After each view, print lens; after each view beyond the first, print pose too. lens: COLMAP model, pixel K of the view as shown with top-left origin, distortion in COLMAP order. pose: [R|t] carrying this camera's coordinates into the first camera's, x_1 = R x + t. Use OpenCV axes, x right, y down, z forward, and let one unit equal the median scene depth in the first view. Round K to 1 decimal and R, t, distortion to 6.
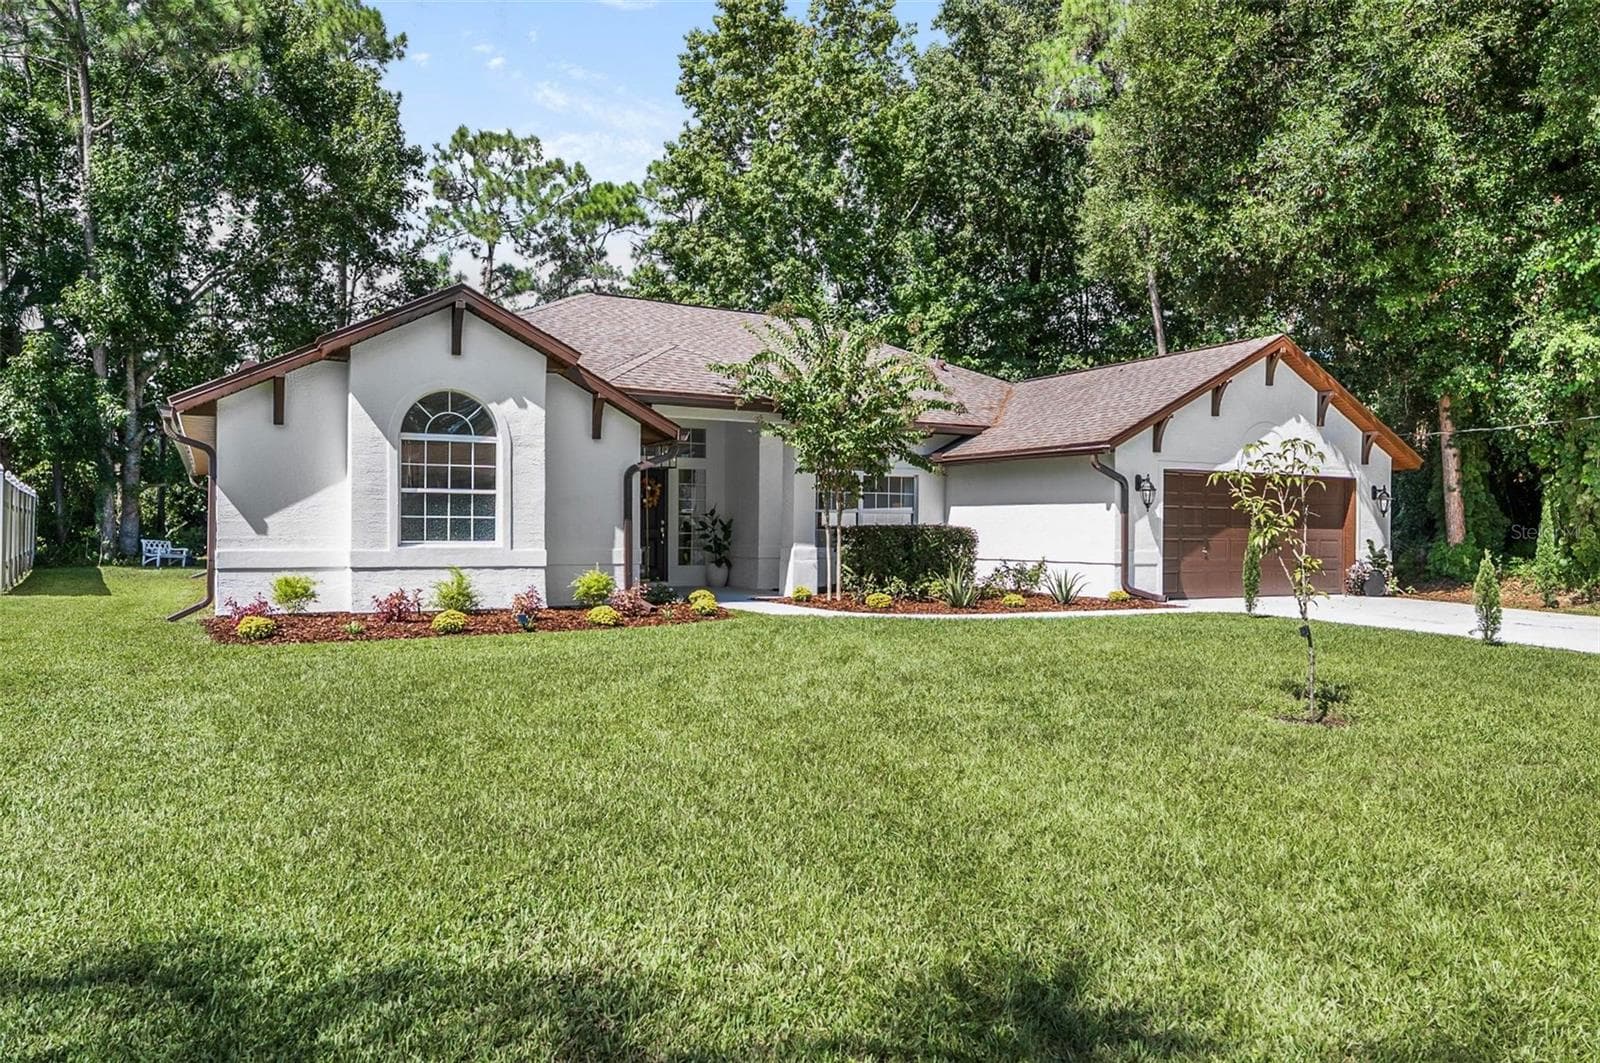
lens RADIAL K [[1072.0, 0, 800.0], [0, 1072.0, 531.5], [0, 0, 1]] dist [0.002094, 0.001520]
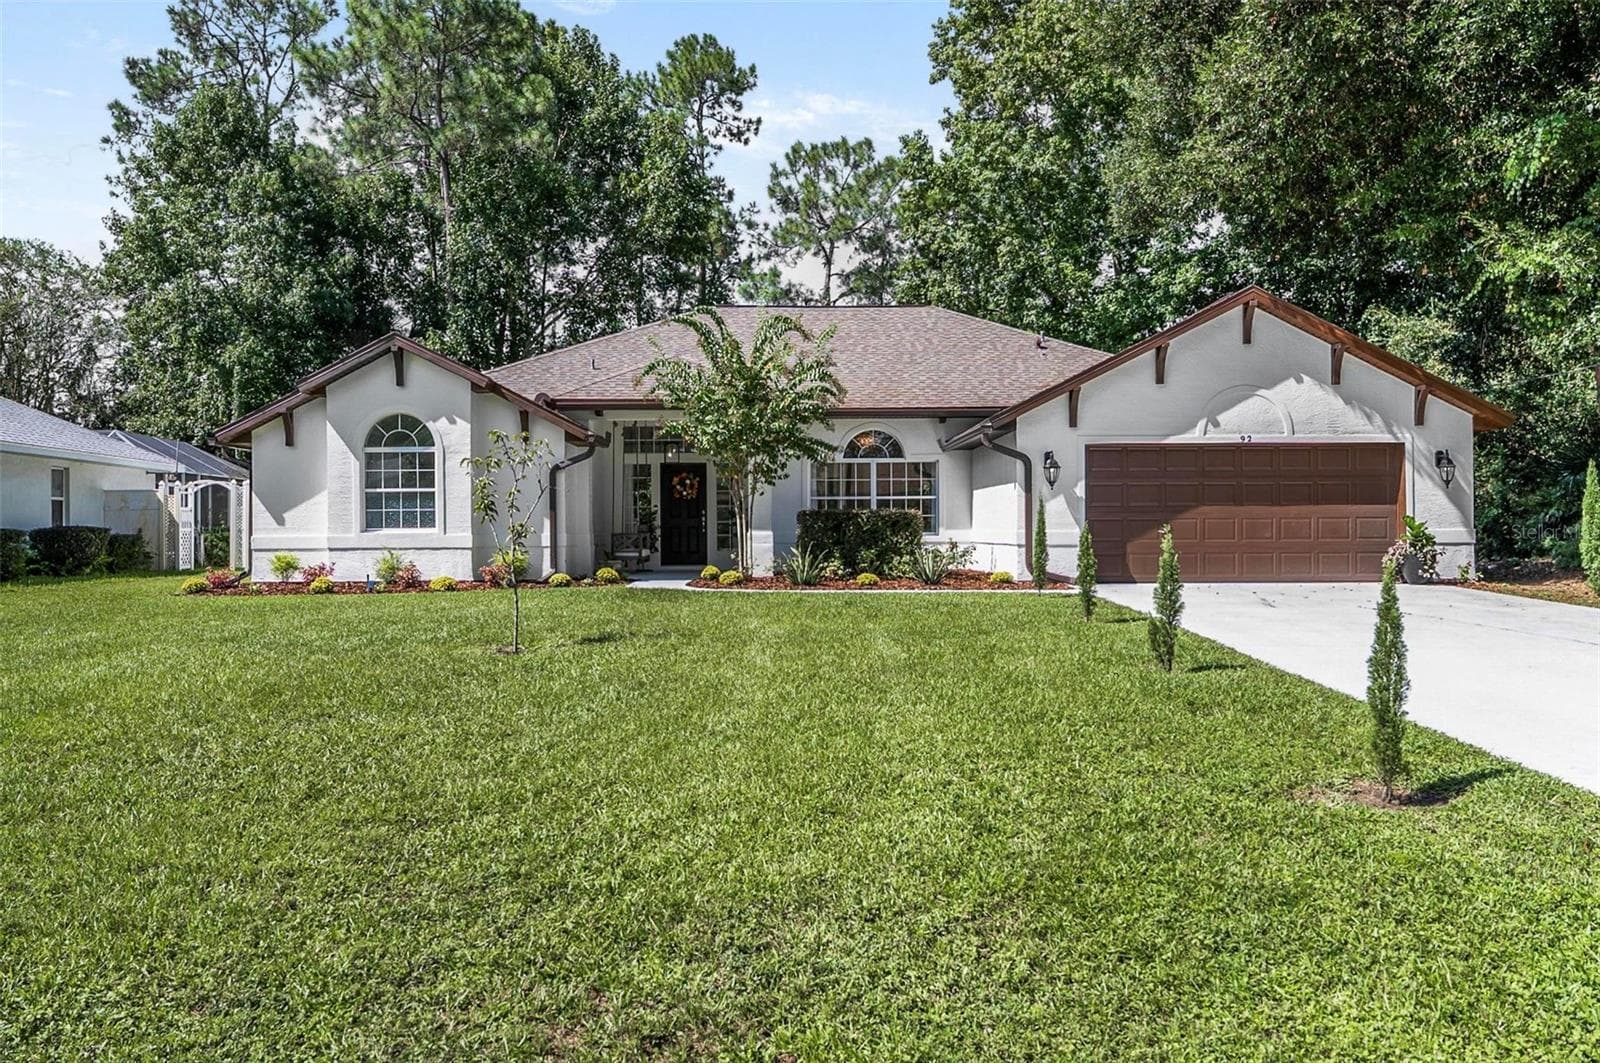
lens RADIAL K [[1148.1, 0, 793.4], [0, 1148.1, 535.7], [0, 0, 1]] dist [-0.002473, -0.000581]
pose [[0.885322, -0.010822, -0.464853, 0.541411], [0.013880, 0.999899, 0.003158, 0.014401], [0.464771, -0.009248, 0.885382, -0.013902]]
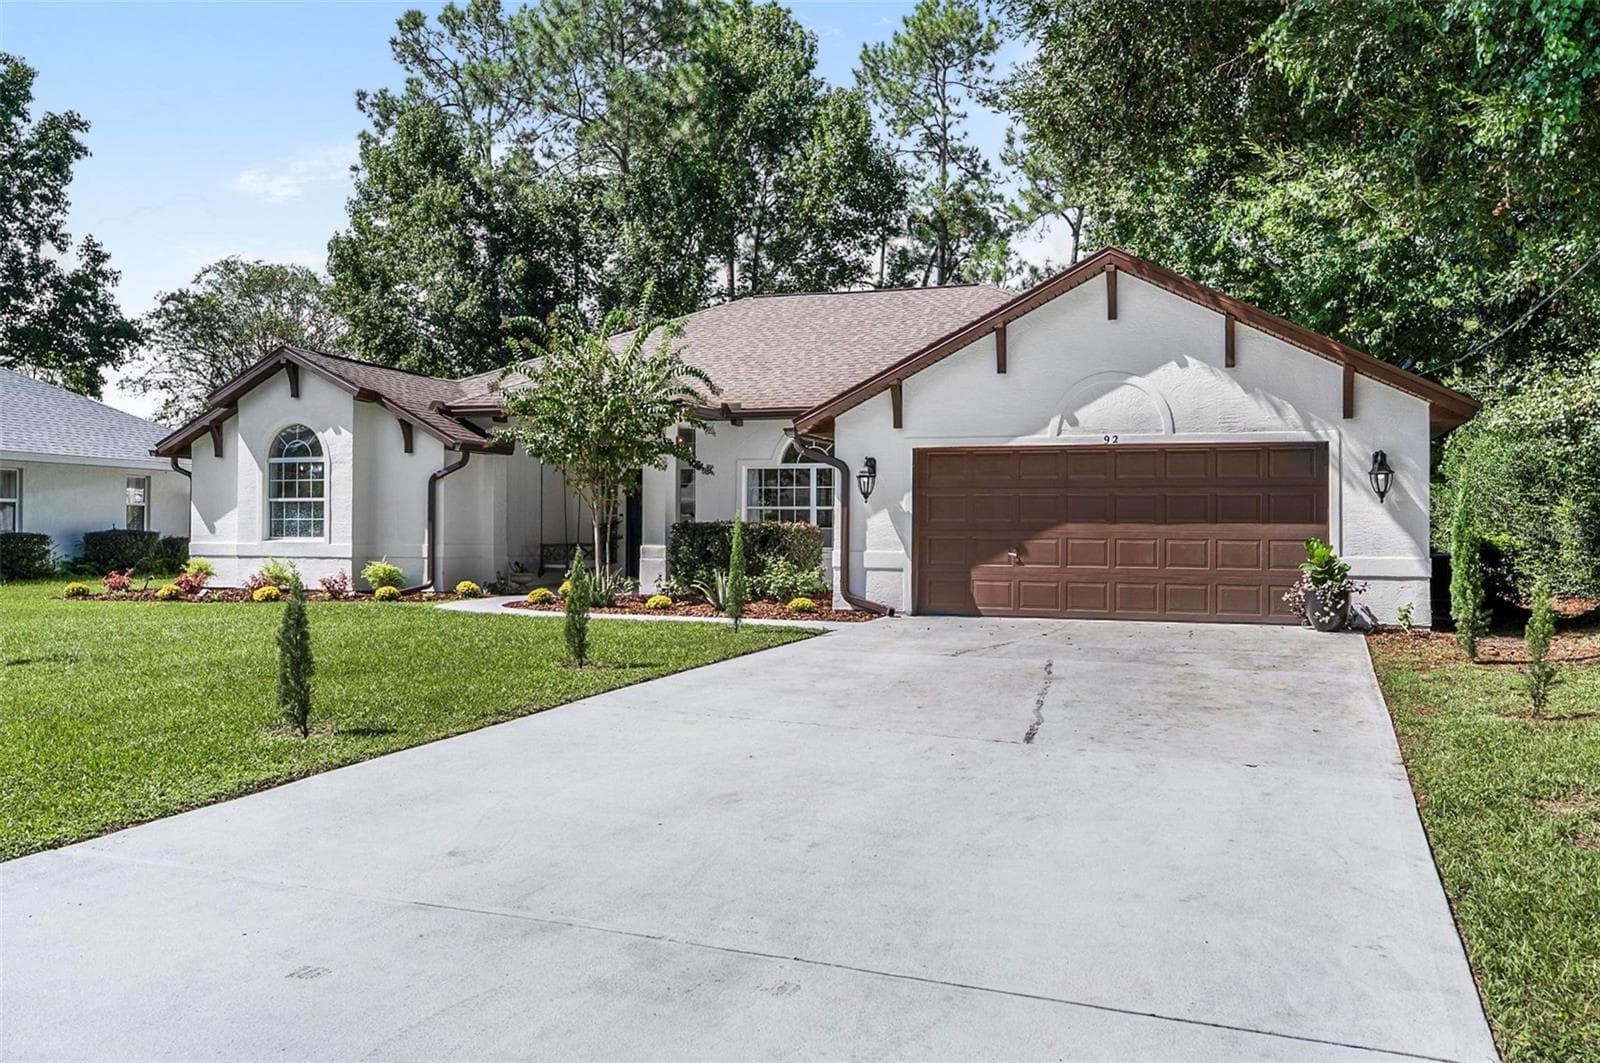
lens RADIAL K [[1225.9, 0, 800.0], [0, 1225.9, 531.5], [0, 0, 1]] dist [-0.005465, -0.000315]
pose [[0.681646, -0.002528, -0.731678, 0.879860], [0.002057, 0.999997, -0.001539, 0.003753], [0.731679, -0.000456, 0.681649, 0.301154]]
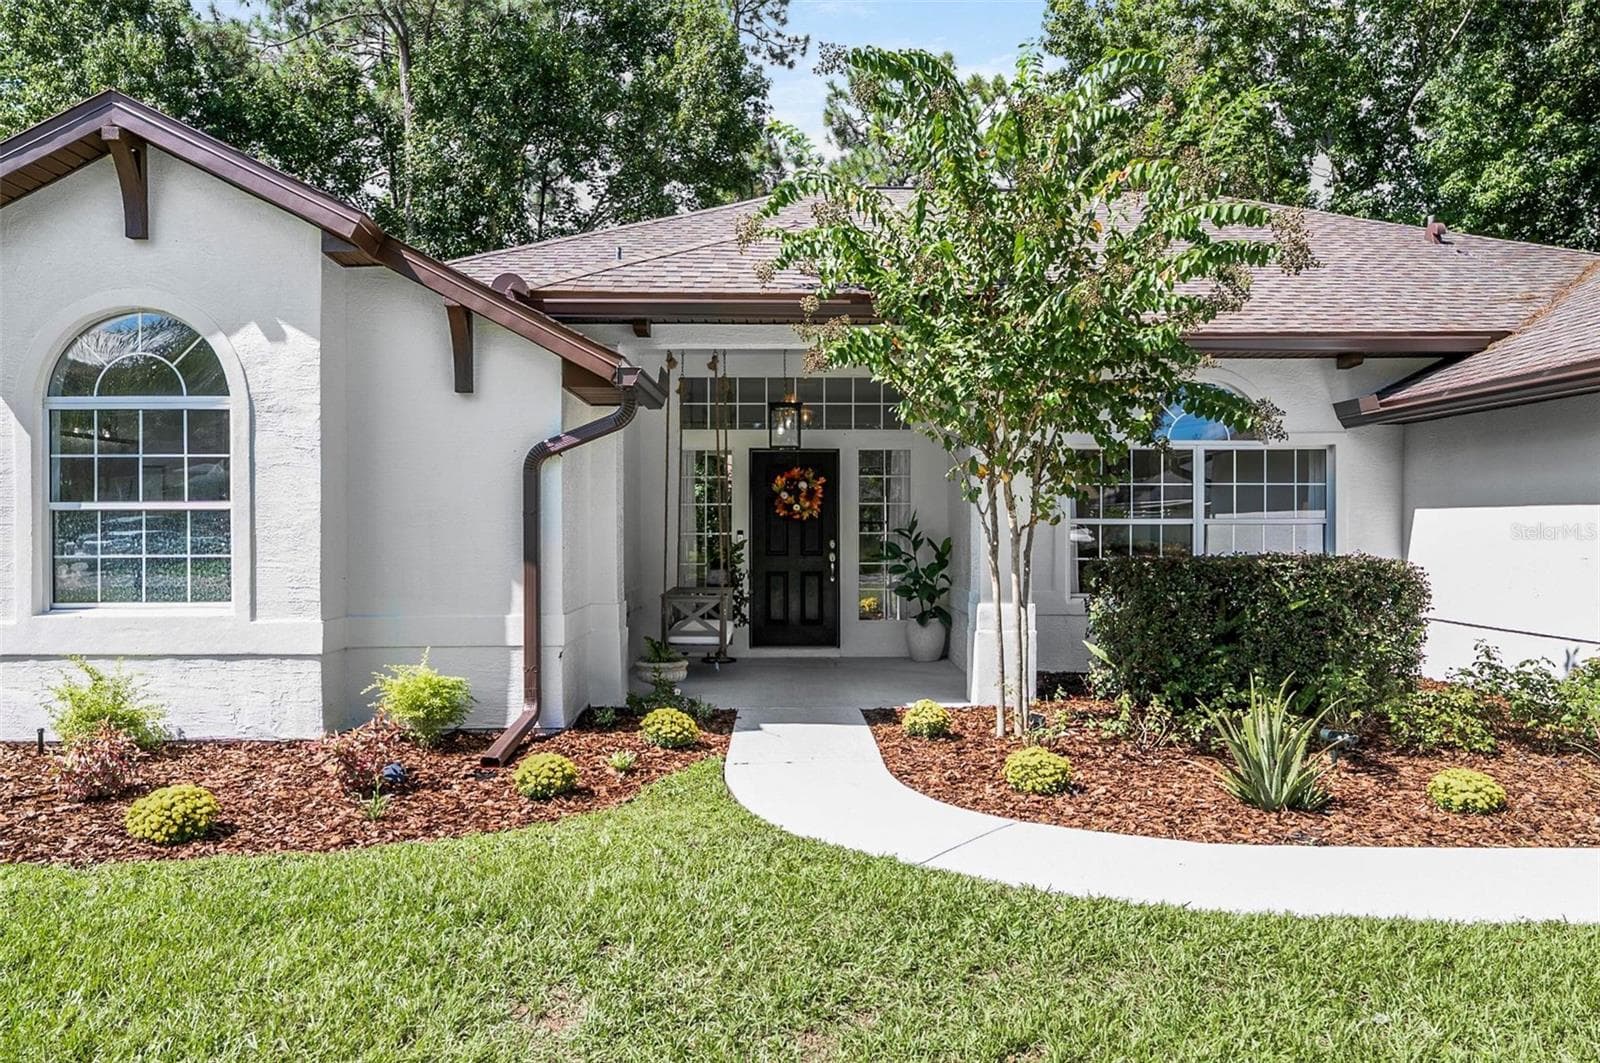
lens RADIAL K [[1148.1, 0, 793.4], [0, 1148.1, 535.7], [0, 0, 1]] dist [-0.002473, -0.000581]
pose [[0.884839, -0.004552, -0.465874, 0.149052], [0.007208, 0.999966, 0.003918, -0.016905], [0.465840, -0.006825, 0.884842, 0.474915]]
